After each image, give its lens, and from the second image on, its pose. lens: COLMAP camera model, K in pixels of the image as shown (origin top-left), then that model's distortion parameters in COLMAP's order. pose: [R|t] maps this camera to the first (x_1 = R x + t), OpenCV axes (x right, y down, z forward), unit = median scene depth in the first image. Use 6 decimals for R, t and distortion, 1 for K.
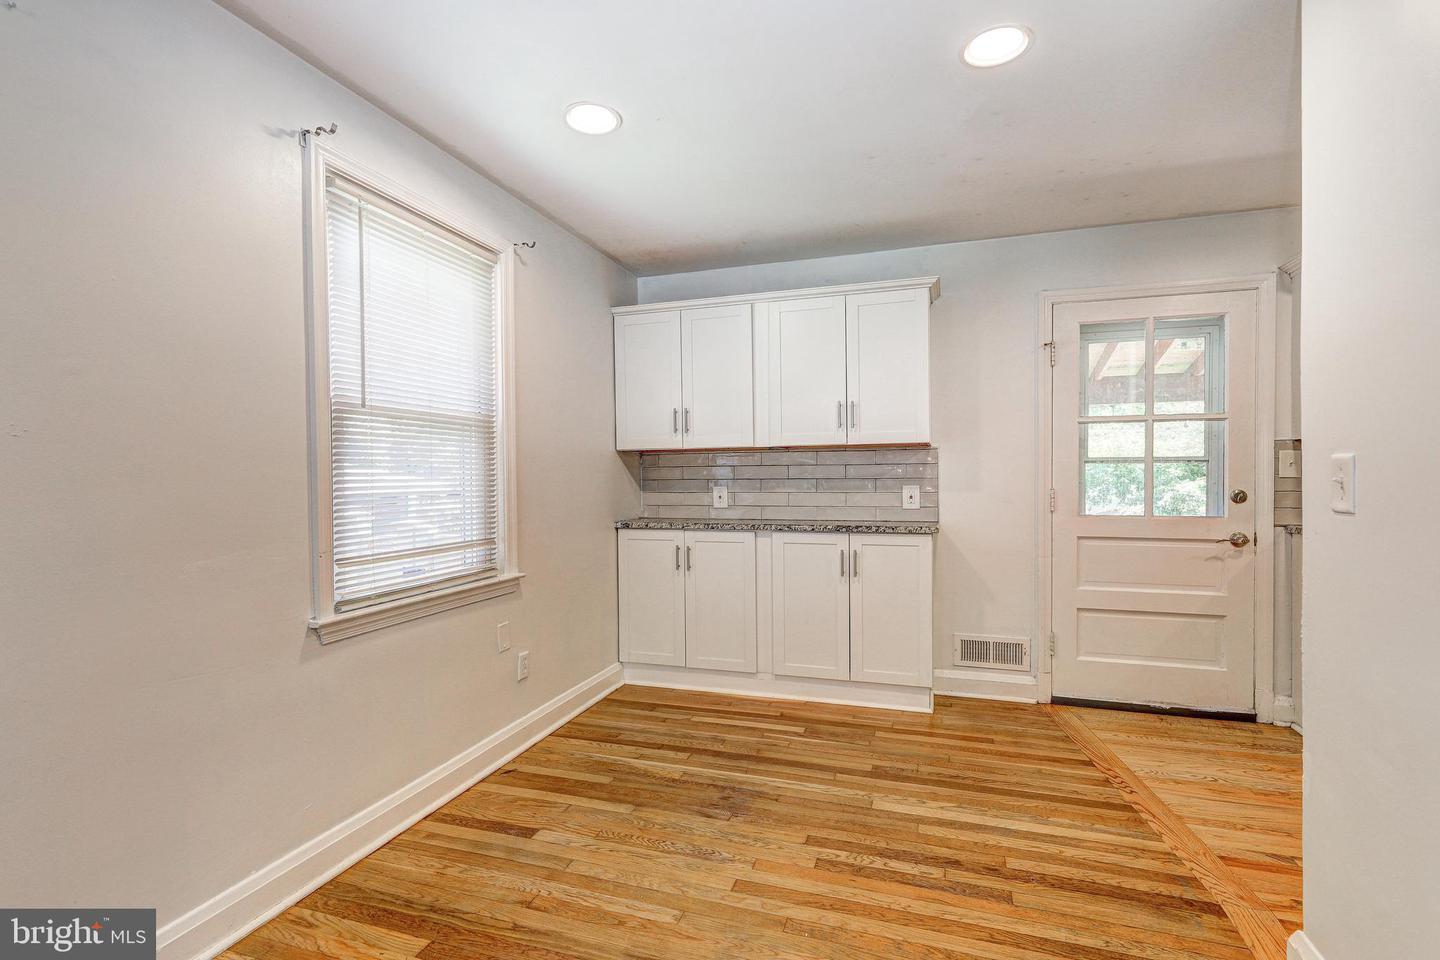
lens RADIAL K [[634.9, 0, 712.8], [0, 634.9, 479.9], [0, 0, 1]] dist [0.001629, -0.002460]
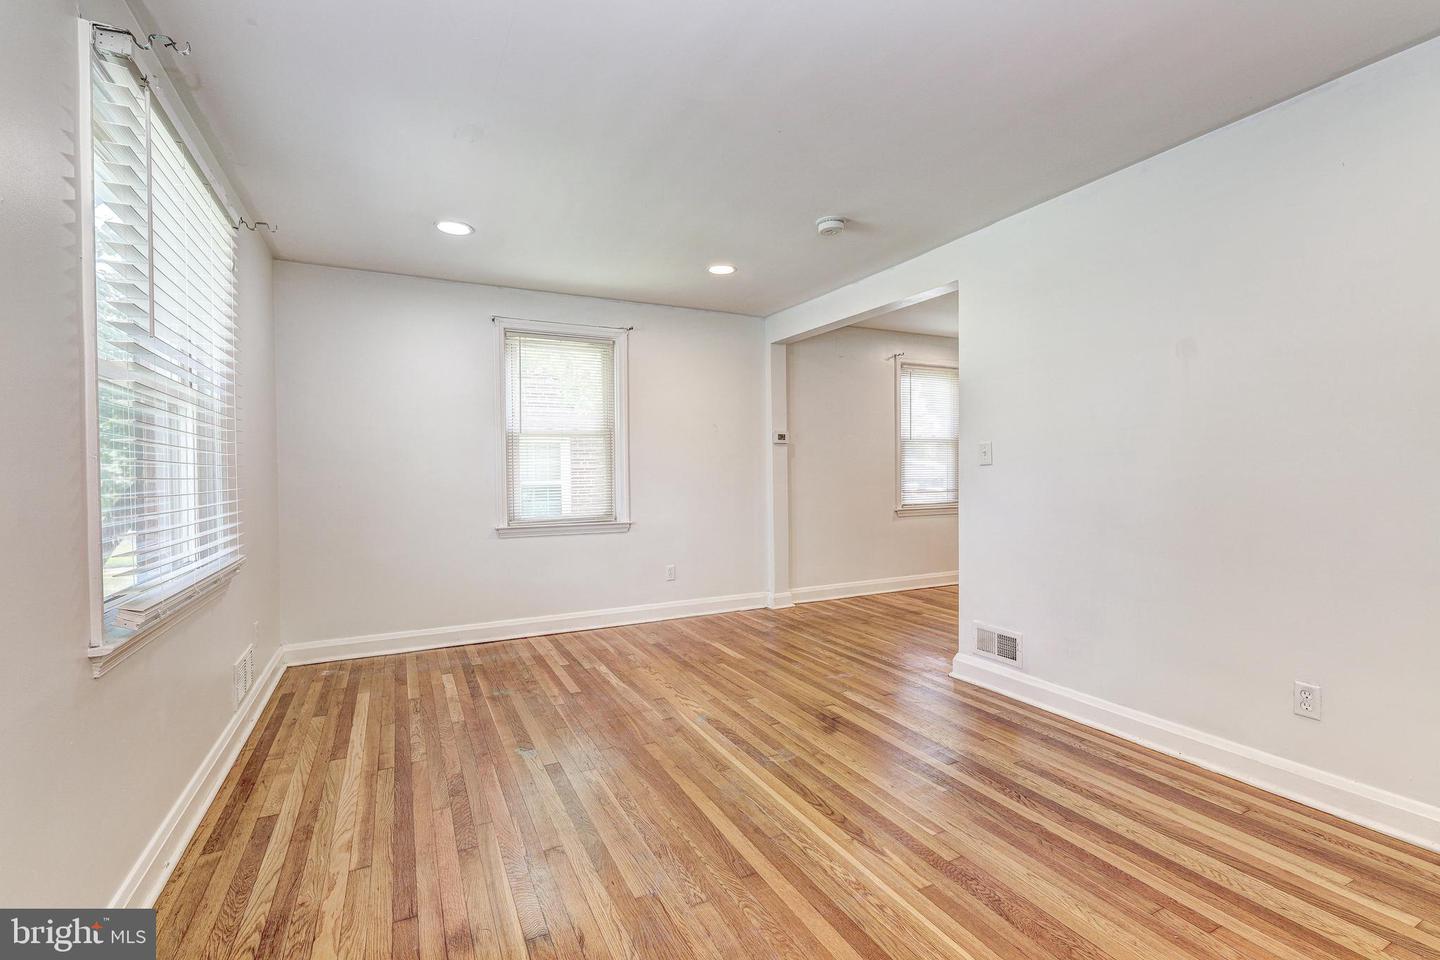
lens RADIAL K [[634.9, 0, 715.6], [0, 634.9, 479.3], [0, 0, 1]] dist [0.001629, -0.002460]
pose [[0.721720, 0.008035, -0.692139, 0.660032], [-0.000046, 0.999933, 0.011560, 0.028235], [0.692185, -0.008311, 0.721672, -1.386443]]
